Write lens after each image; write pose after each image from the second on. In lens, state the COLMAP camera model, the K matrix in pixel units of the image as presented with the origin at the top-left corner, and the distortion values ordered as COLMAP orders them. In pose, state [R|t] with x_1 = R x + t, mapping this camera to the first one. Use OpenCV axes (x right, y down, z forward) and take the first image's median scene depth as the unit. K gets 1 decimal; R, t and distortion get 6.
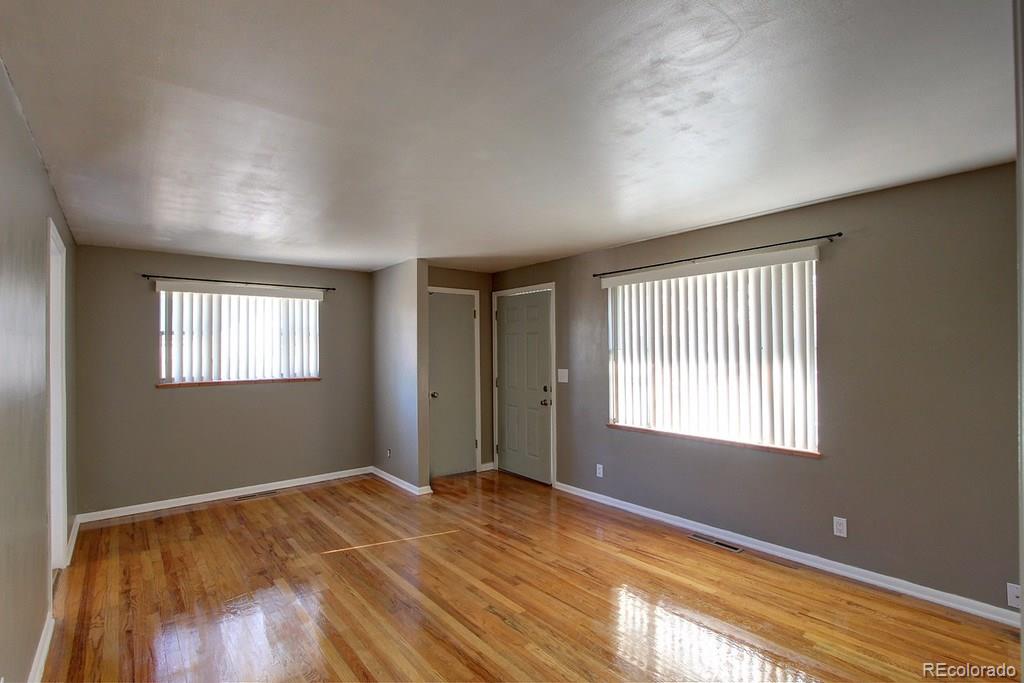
lens RADIAL K [[491.4, 0, 515.7], [0, 491.4, 345.4], [0, 0, 1]] dist [-0.000533, 0.000128]
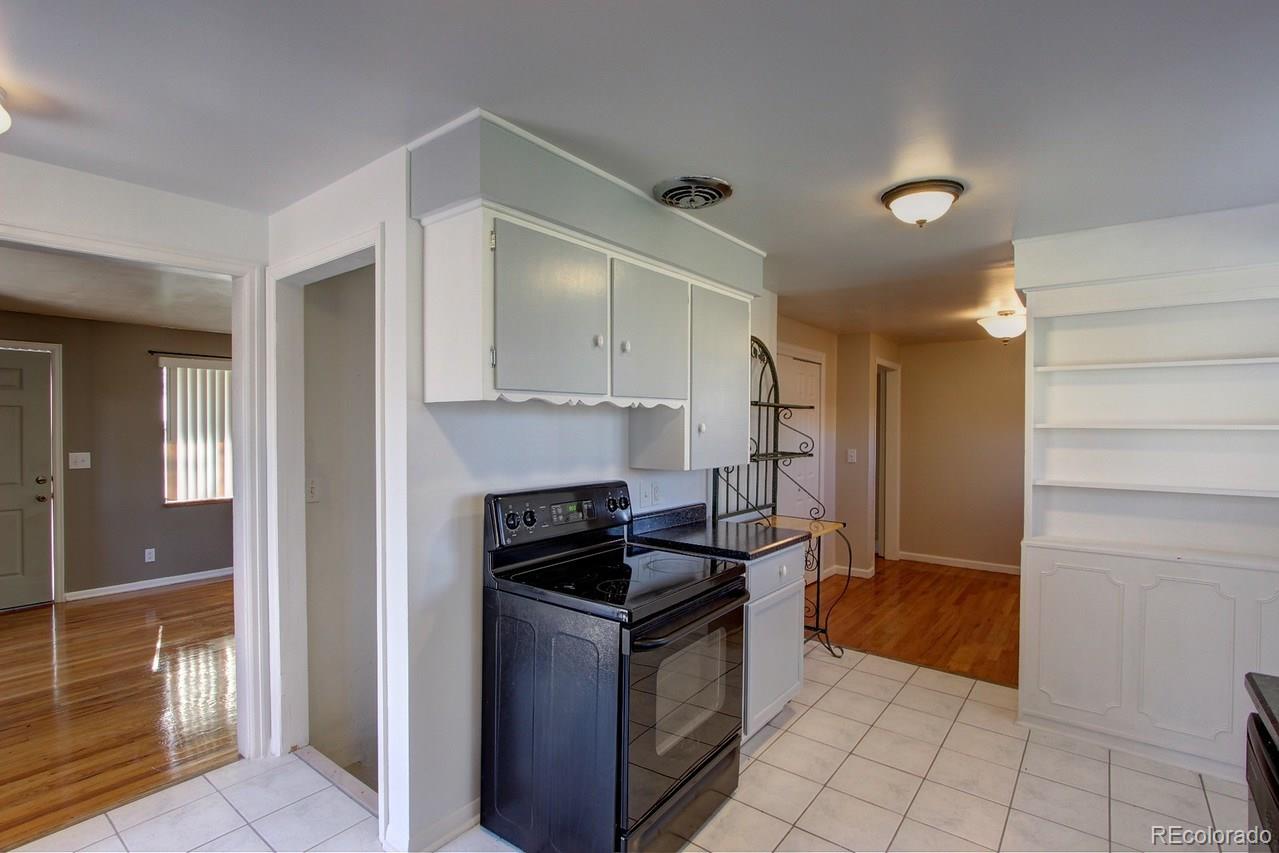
lens RADIAL K [[606.9, 0, 641.7], [0, 606.9, 432.0], [0, 0, 1]] dist [-0.015021, 0.000815]
pose [[-0.229912, 0.002081, 0.973209, -1.249951], [-0.006876, 0.999969, -0.003763, 0.011059], [-0.973187, -0.007556, -0.229890, 0.349368]]
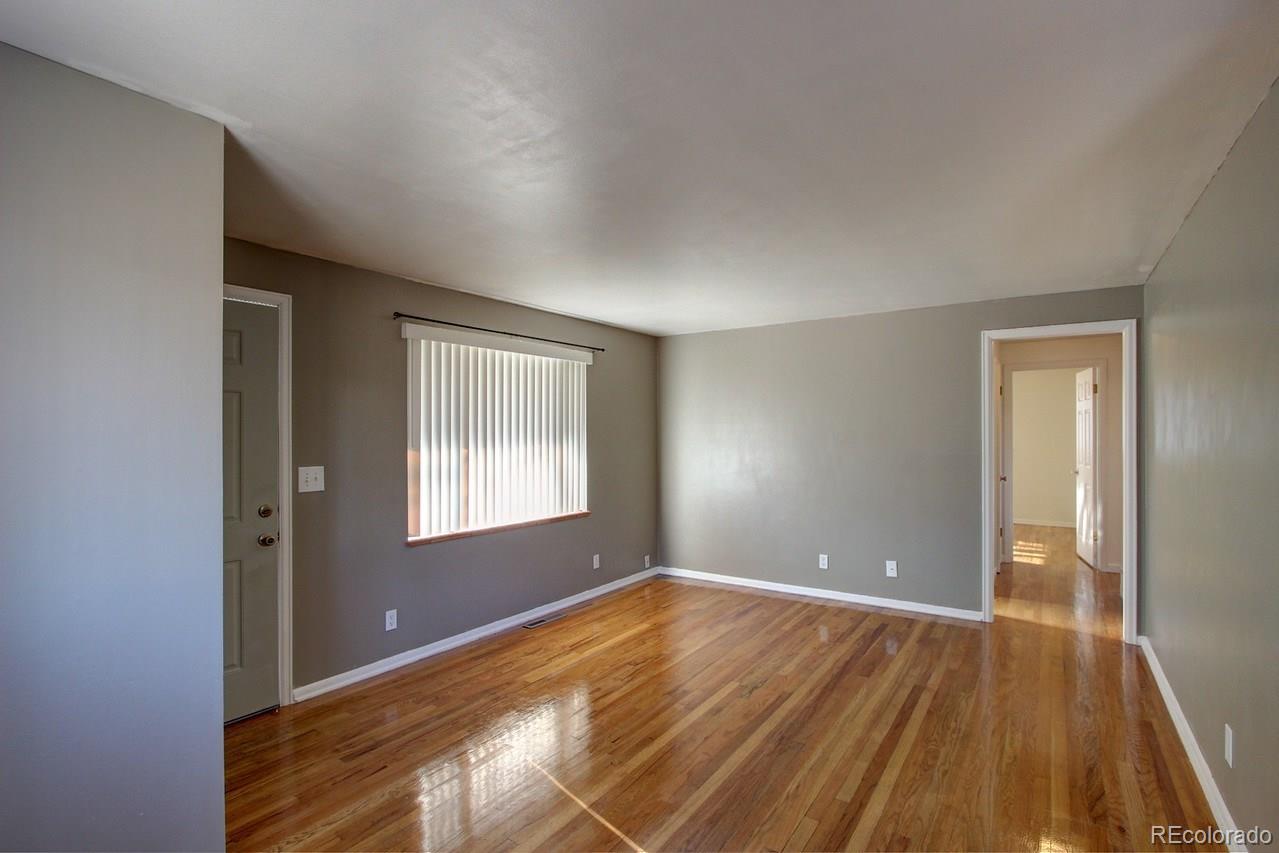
lens RADIAL K [[606.9, 0, 641.7], [0, 606.9, 432.0], [0, 0, 1]] dist [-0.015021, 0.000815]
pose [[-0.286714, 0.012474, 0.957935, -0.709619], [-0.005167, 0.999881, -0.014567, 0.020273], [-0.958002, -0.009126, -0.286616, 0.956236]]
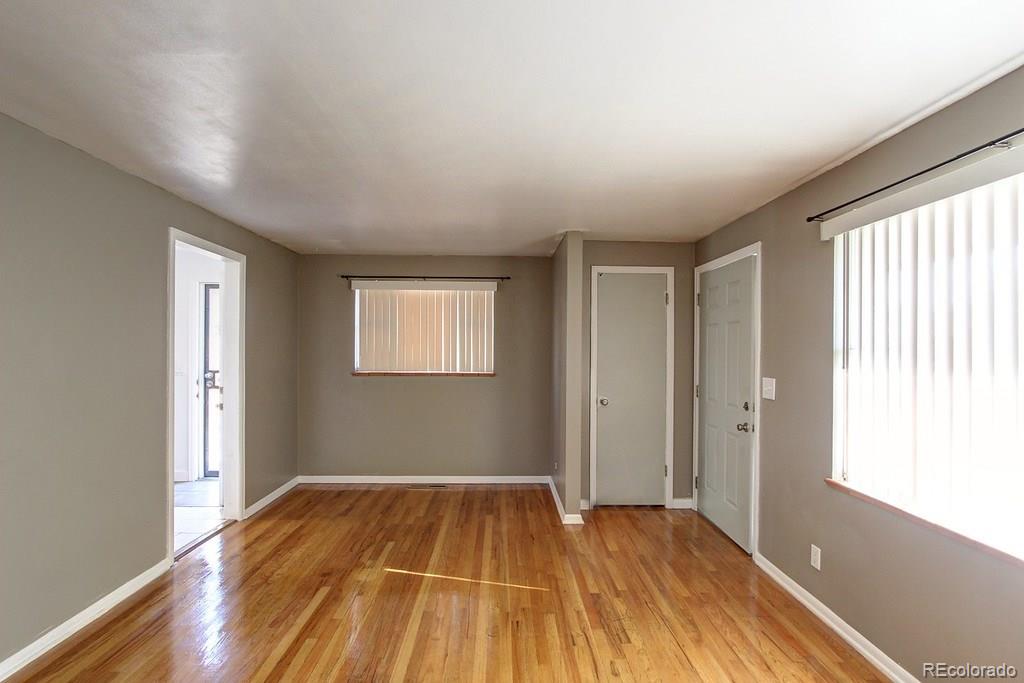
lens RADIAL K [[485.9, 0, 513.8], [0, 485.9, 345.9], [0, 0, 1]] dist [-0.015021, 0.000815]
pose [[0.789083, 0.013256, -0.614144, 0.246734], [-0.009725, 0.999911, 0.009087, 0.005317], [0.614210, -0.001198, 0.789142, 0.350663]]
